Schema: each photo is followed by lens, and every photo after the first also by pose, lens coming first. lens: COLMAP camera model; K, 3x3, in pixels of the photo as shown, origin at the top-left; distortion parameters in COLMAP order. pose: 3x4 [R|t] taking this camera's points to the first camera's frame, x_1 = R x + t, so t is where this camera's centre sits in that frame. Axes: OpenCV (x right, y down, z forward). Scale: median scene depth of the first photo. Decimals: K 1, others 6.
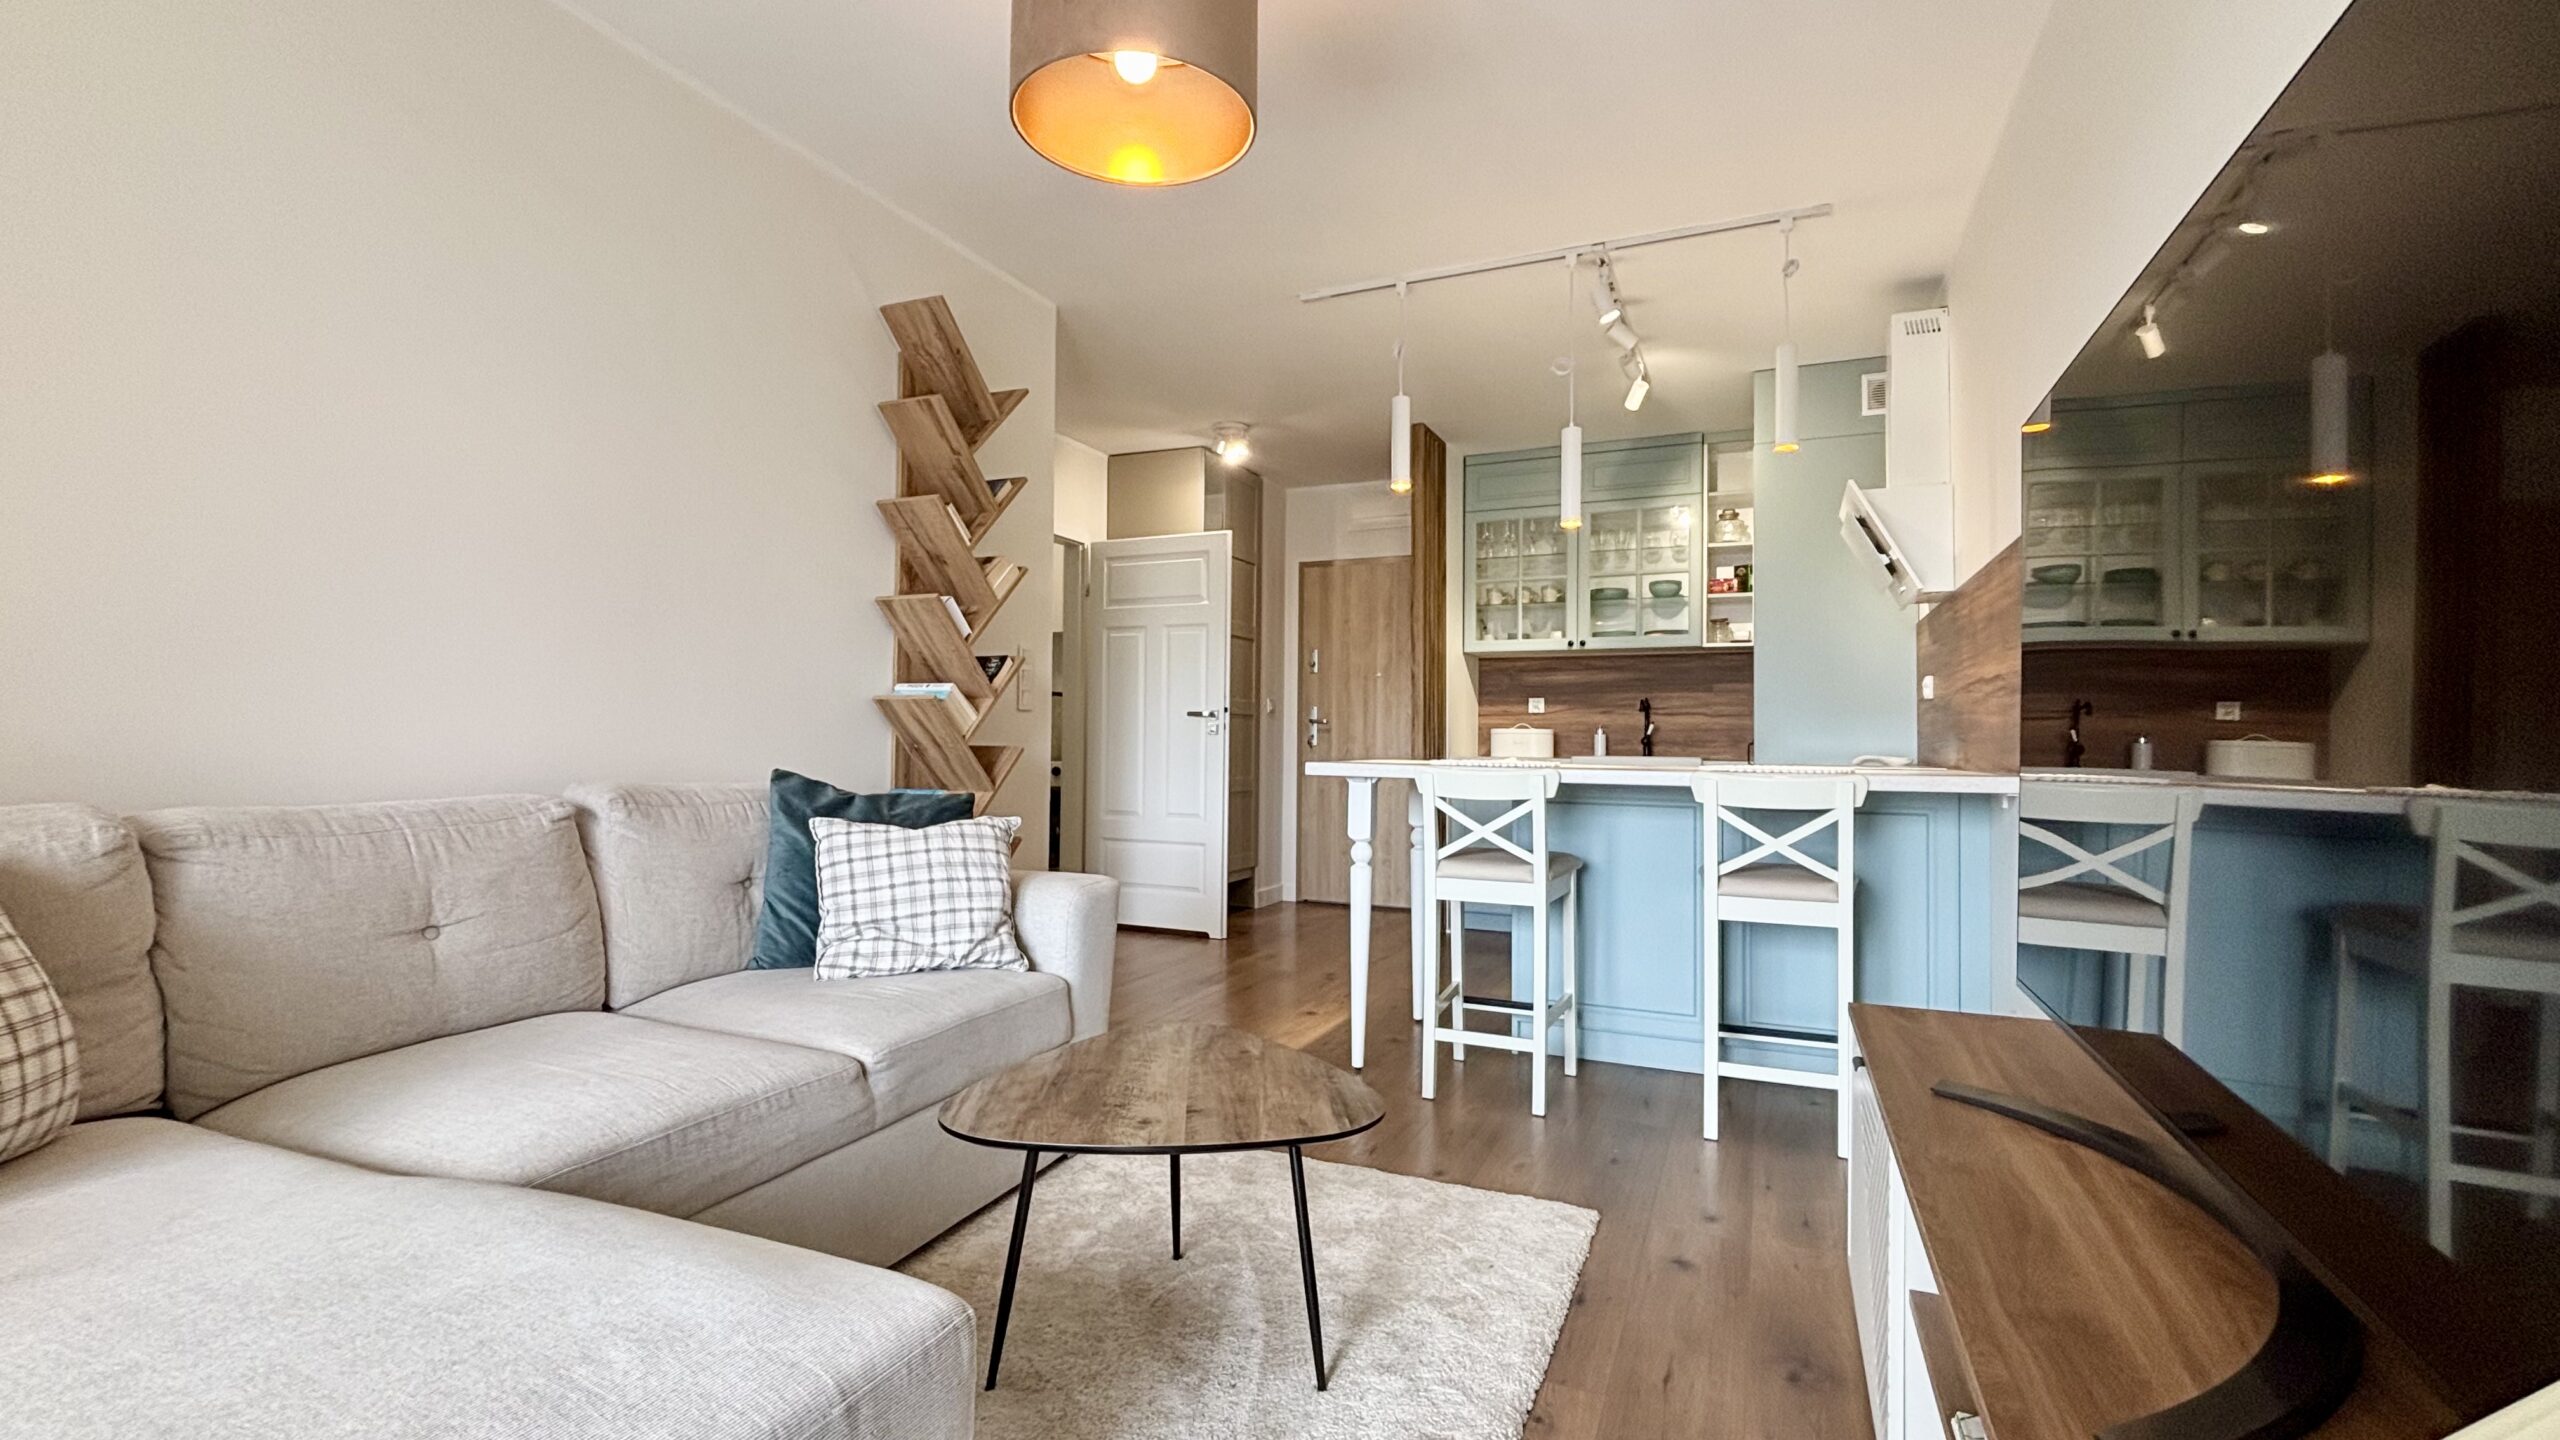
lens RADIAL K [[1119.9, 0, 1245.8], [0, 1119.9, 738.4], [0, 0, 1]] dist [-0.010205, -0.001235]
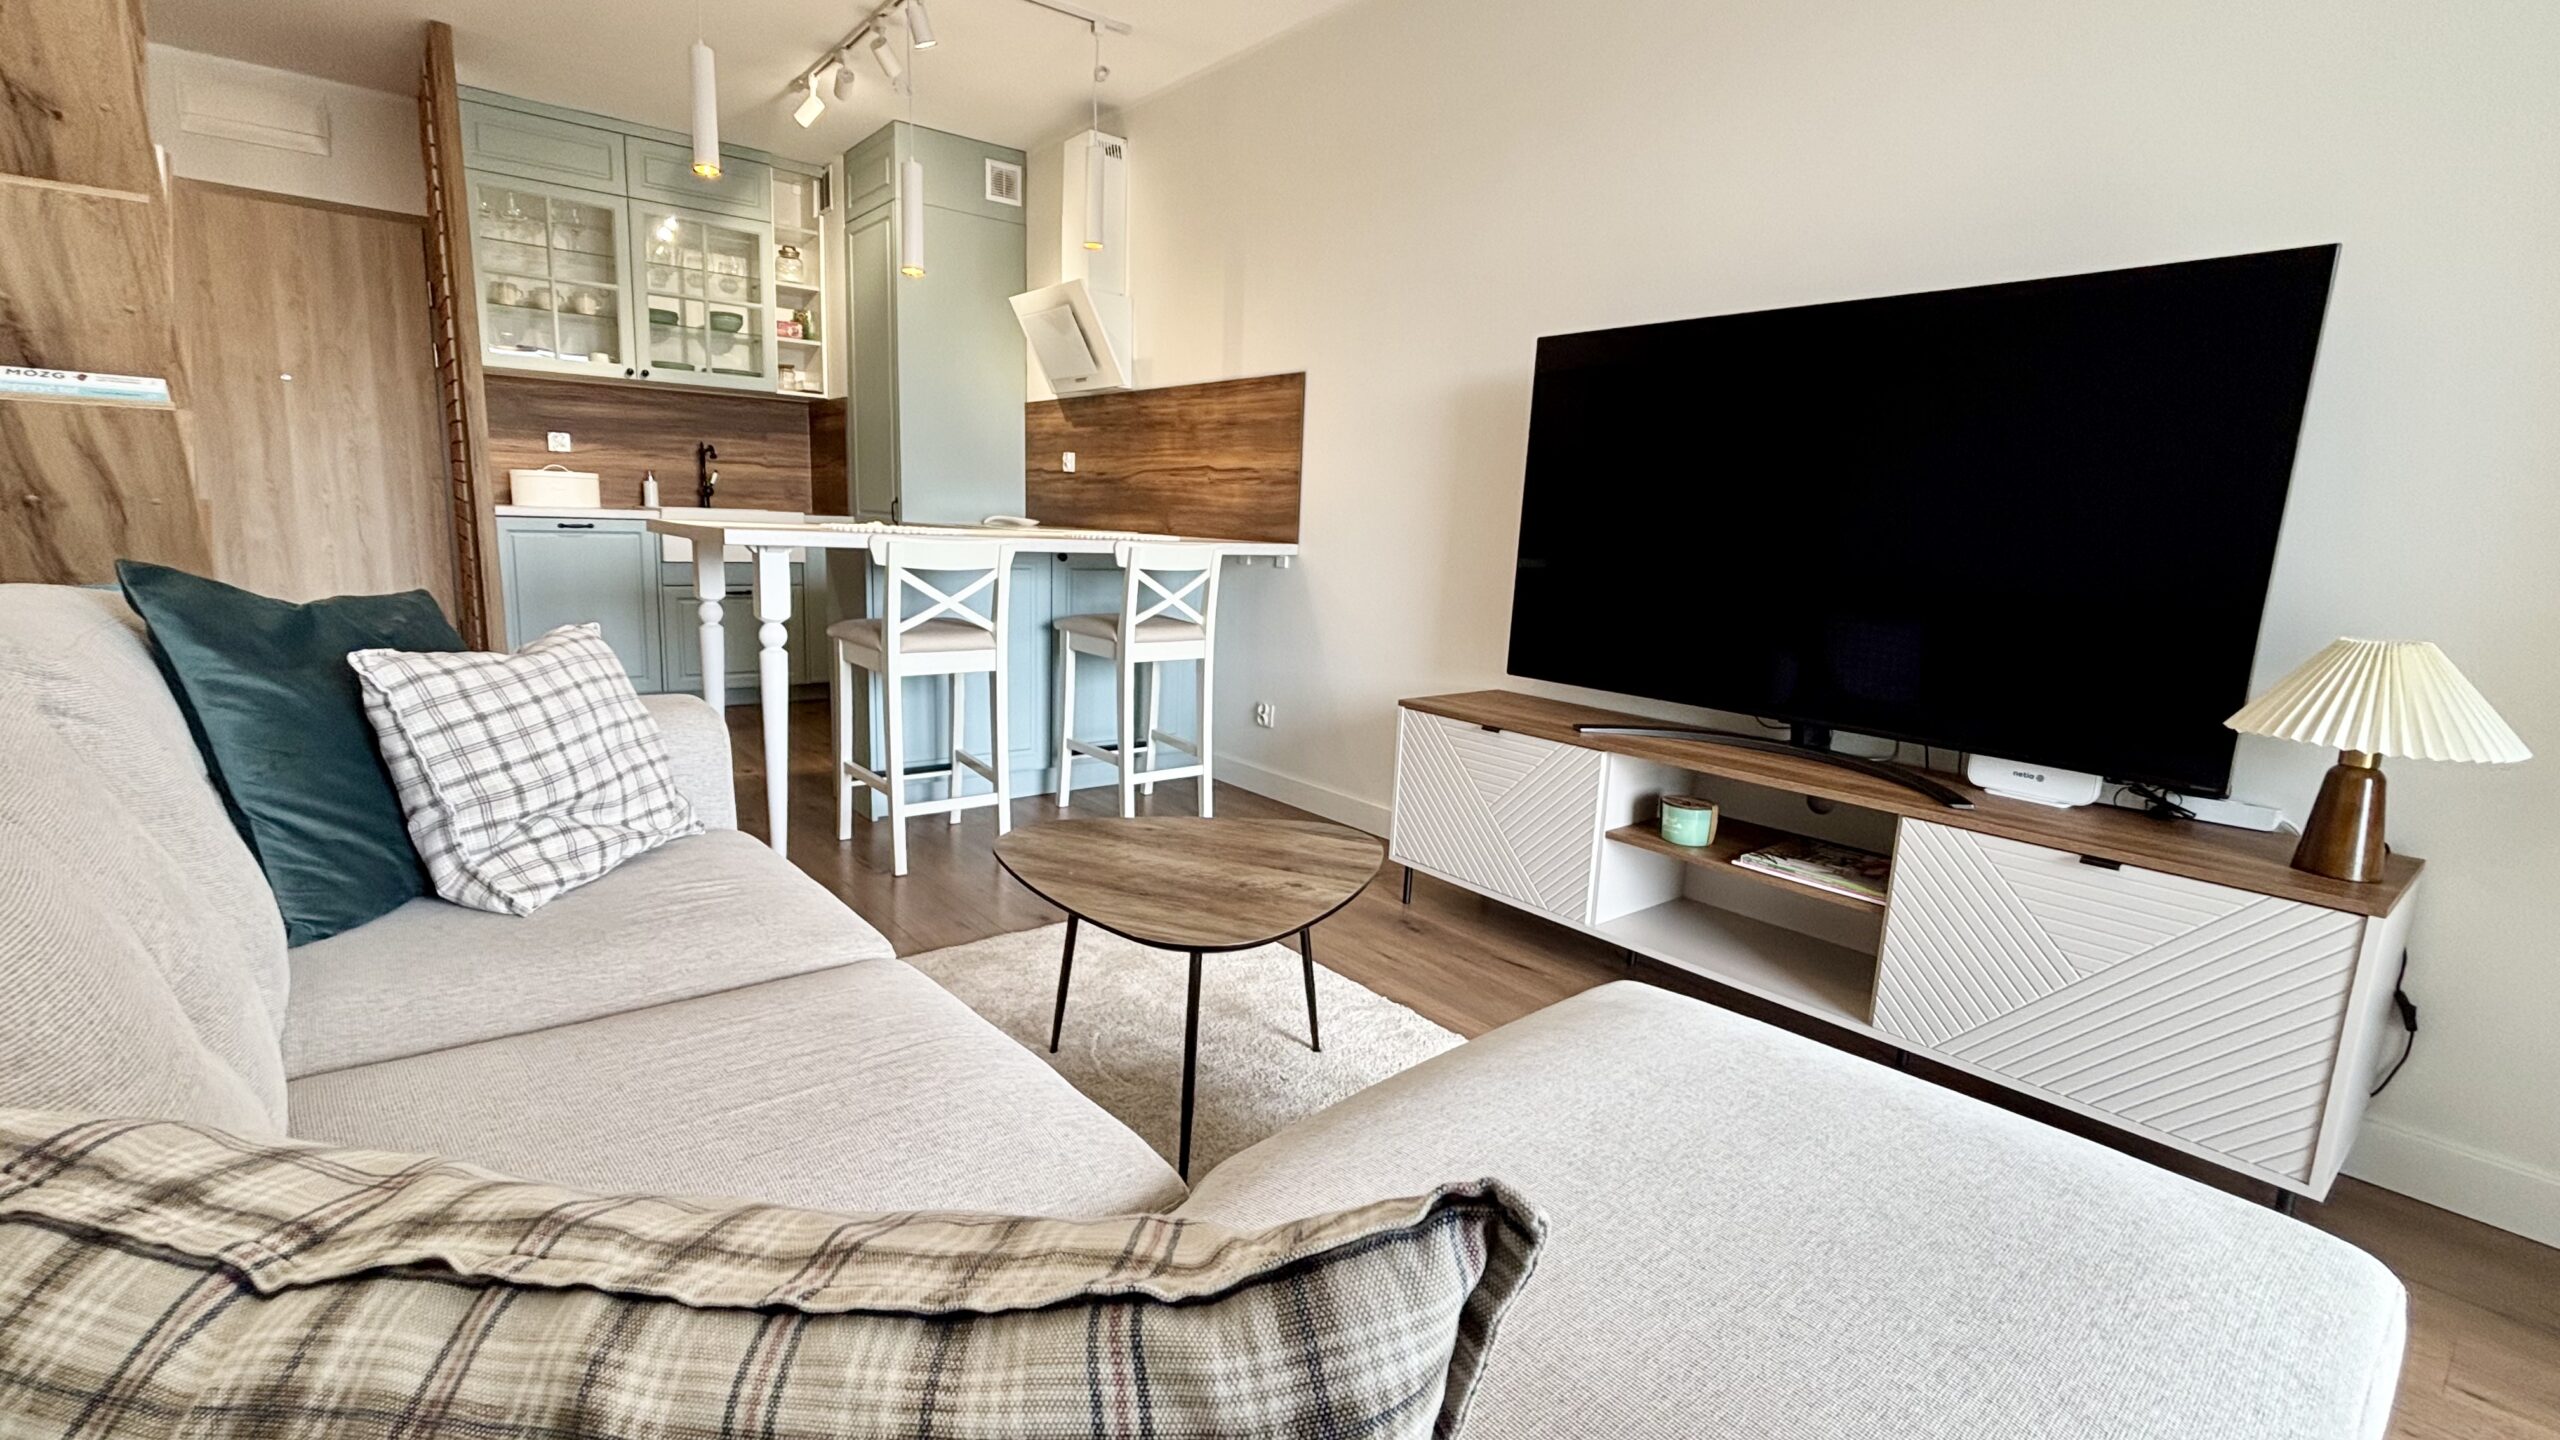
lens RADIAL K [[1119.9, 0, 1303.2], [0, 1119.9, 734.8], [0, 0, 1]] dist [-0.010205, -0.001235]
pose [[0.422725, -0.165226, 0.891069, -0.386018], [-0.042823, 0.978500, 0.201753, -0.009824], [-0.905246, -0.123444, 0.406560, 0.206593]]
